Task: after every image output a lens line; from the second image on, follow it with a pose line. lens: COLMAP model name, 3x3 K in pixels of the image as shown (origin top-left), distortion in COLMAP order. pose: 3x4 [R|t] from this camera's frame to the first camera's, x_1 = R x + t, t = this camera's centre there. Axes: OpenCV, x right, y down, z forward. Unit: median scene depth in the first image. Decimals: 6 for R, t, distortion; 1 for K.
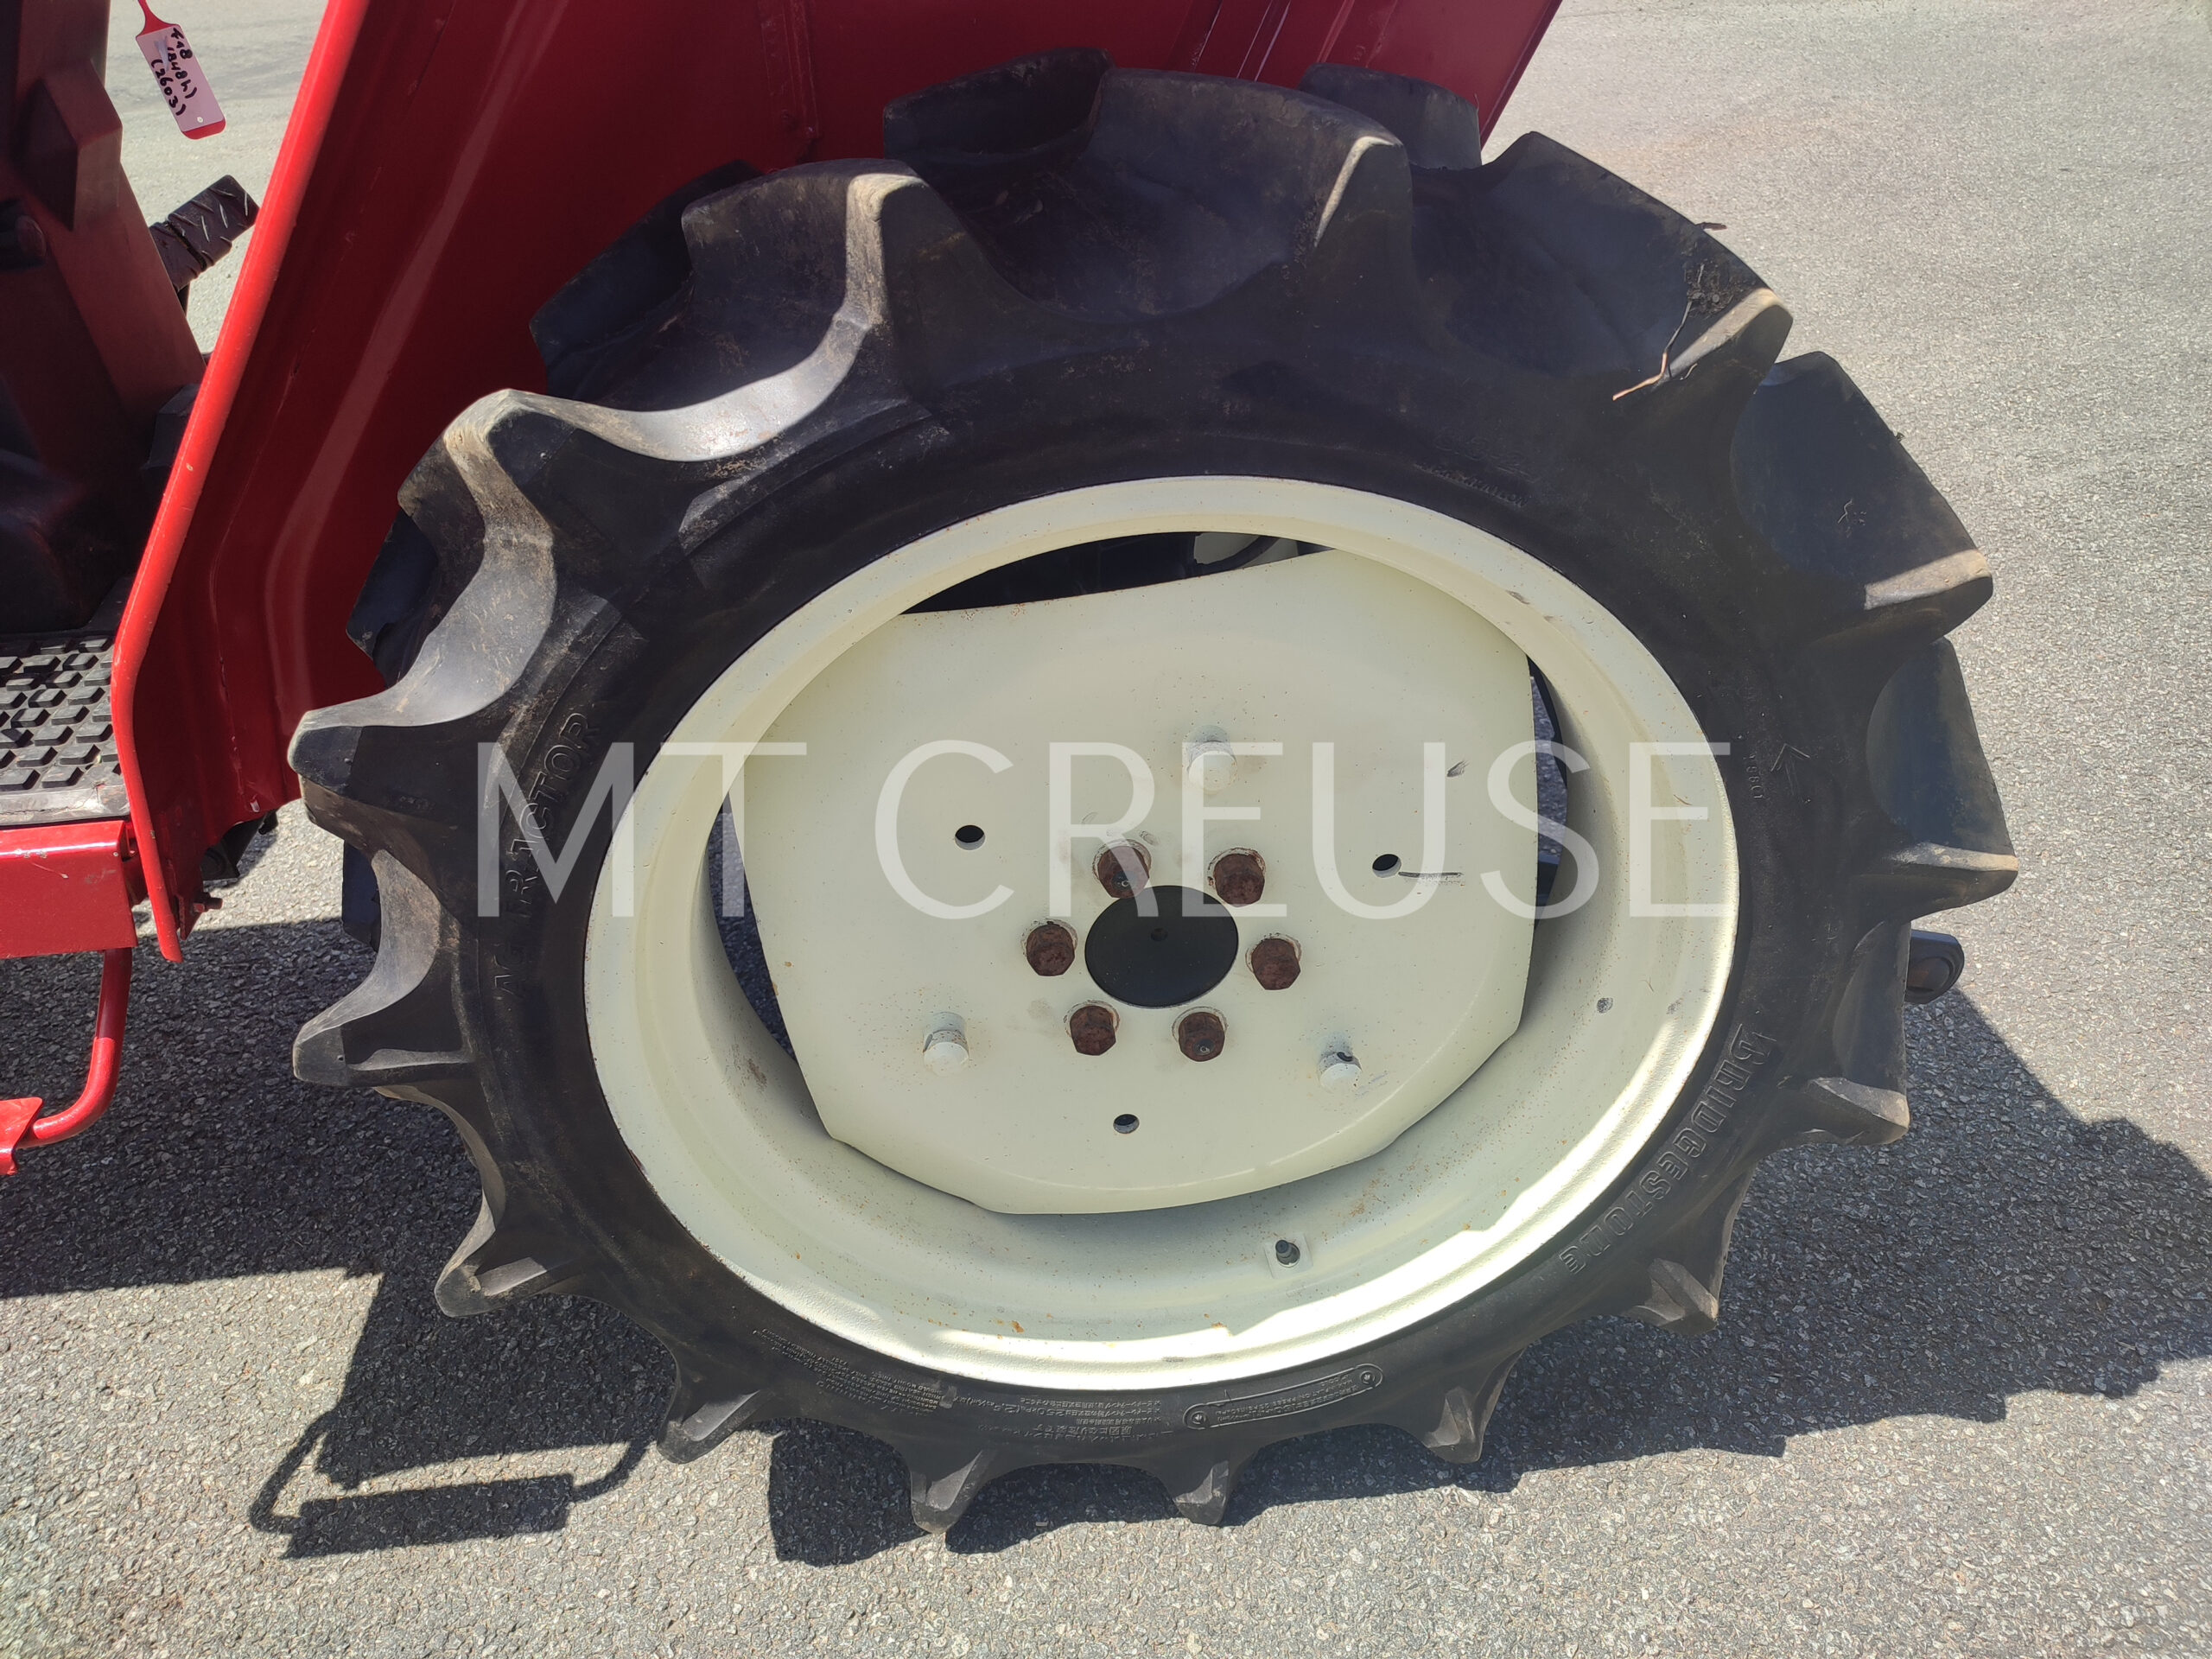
lens RADIAL K [[1621.8, 0, 1106.7], [0, 1621.8, 828.7], [0, 0, 1]] dist [0.014707, -0.014204]
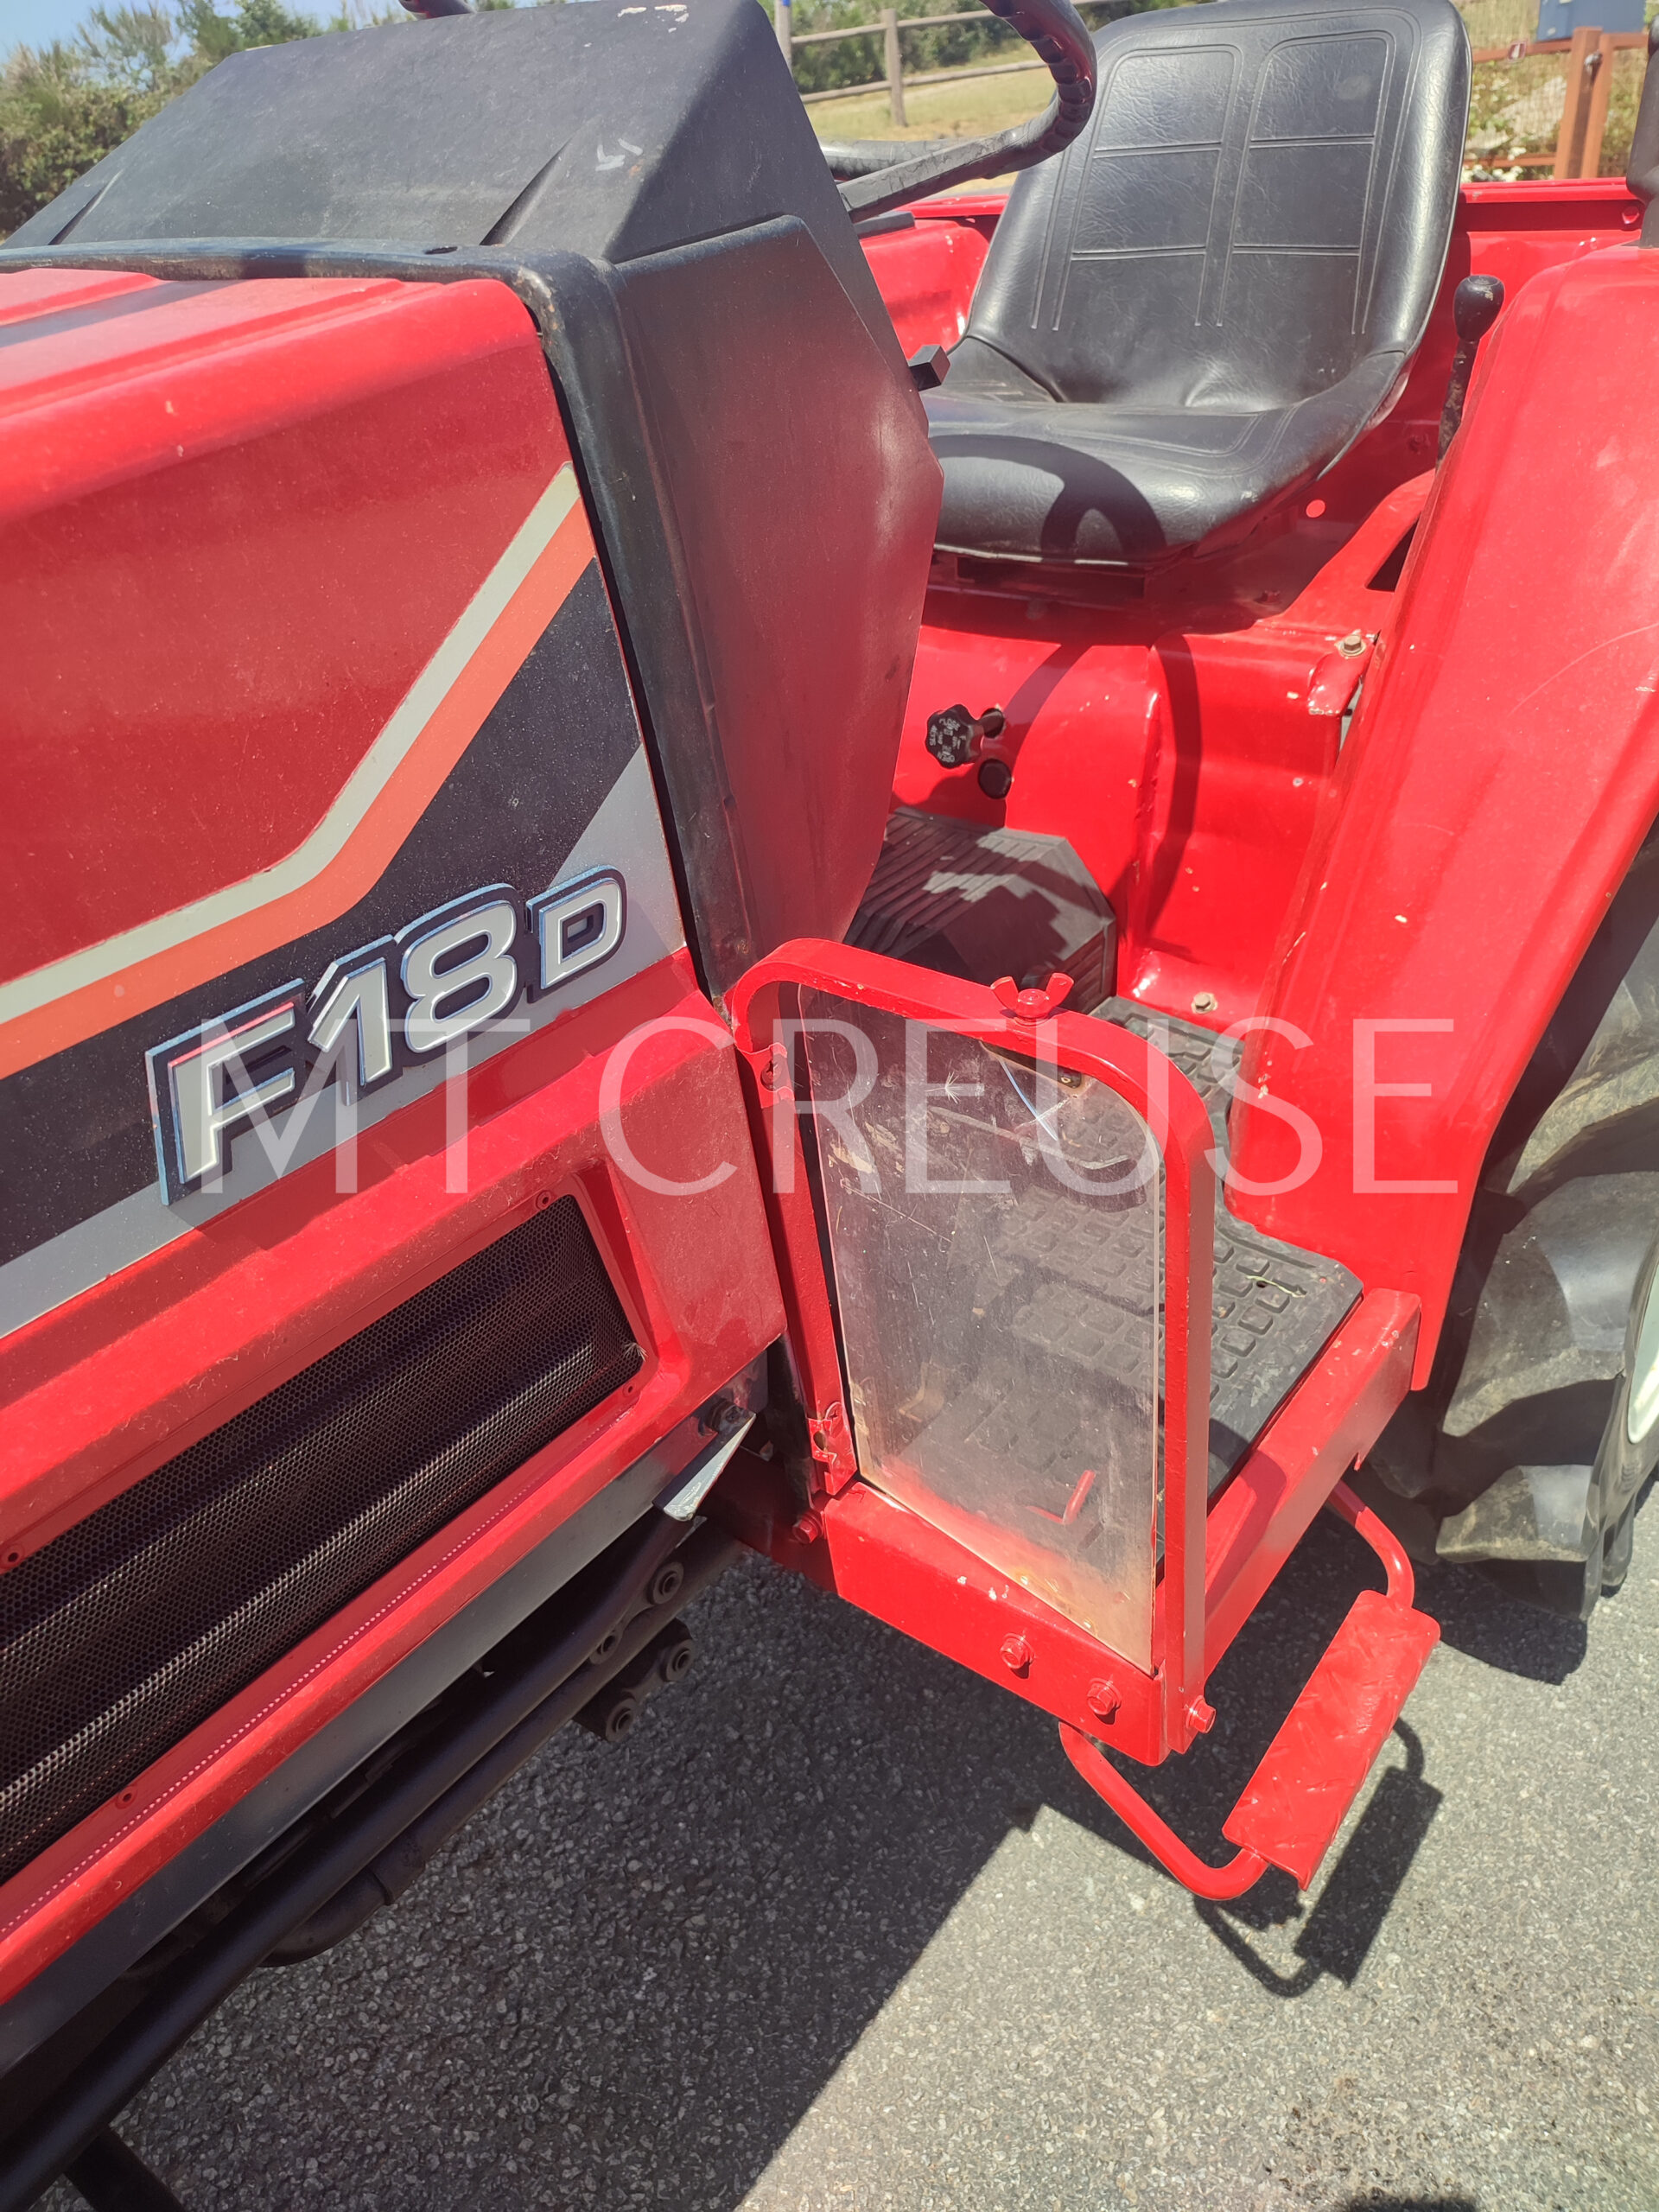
lens RADIAL K [[1621.8, 0, 828.2], [0, 1621.8, 1103.7], [0, 0, 1]] dist [0.014707, -0.014204]
pose [[0.683982, -0.399725, 0.610237, -1.210585], [0.444996, 0.891473, 0.085172, -0.305321], [-0.578055, 0.213297, 0.787627, 0.272727]]
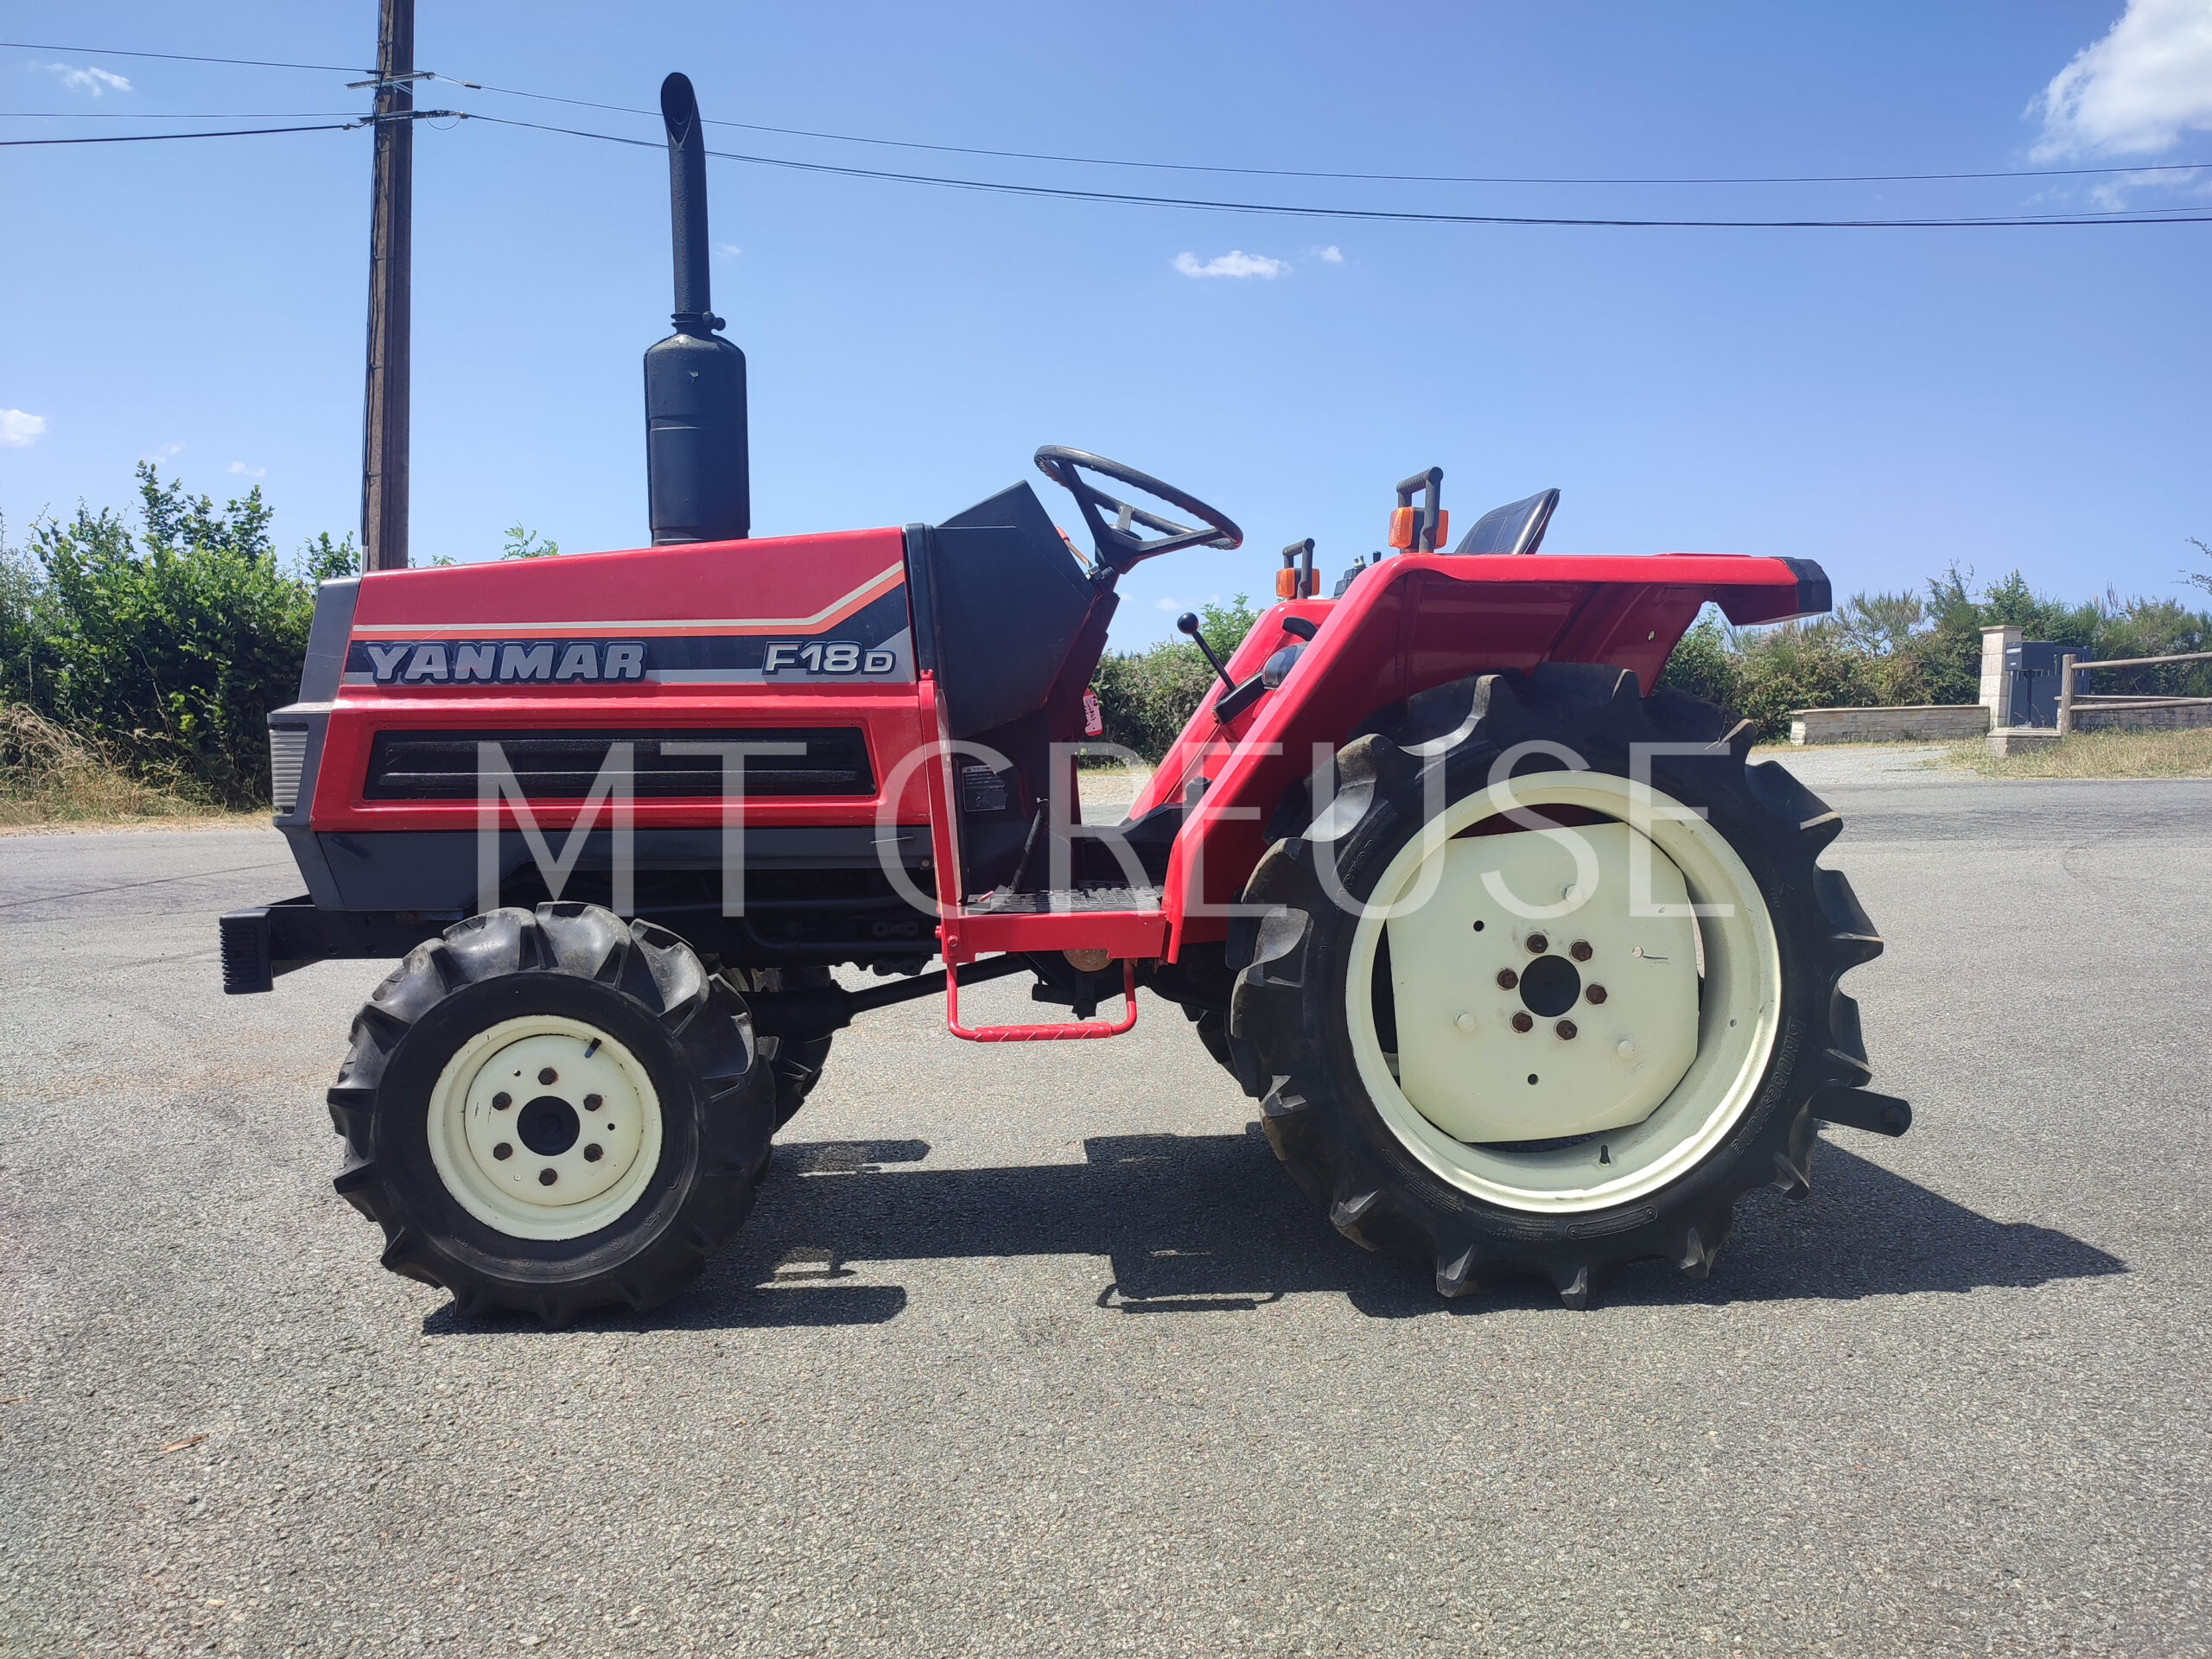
lens RADIAL K [[1621.8, 0, 1114.7], [0, 1621.8, 830.9], [0, 0, 1]] dist [0.014707, -0.014204]
pose [[0.999551, 0.022692, -0.019586, -0.521169], [-0.029449, 0.865320, -0.500355, 1.001460], [0.005594, 0.500706, 0.865599, -1.126905]]
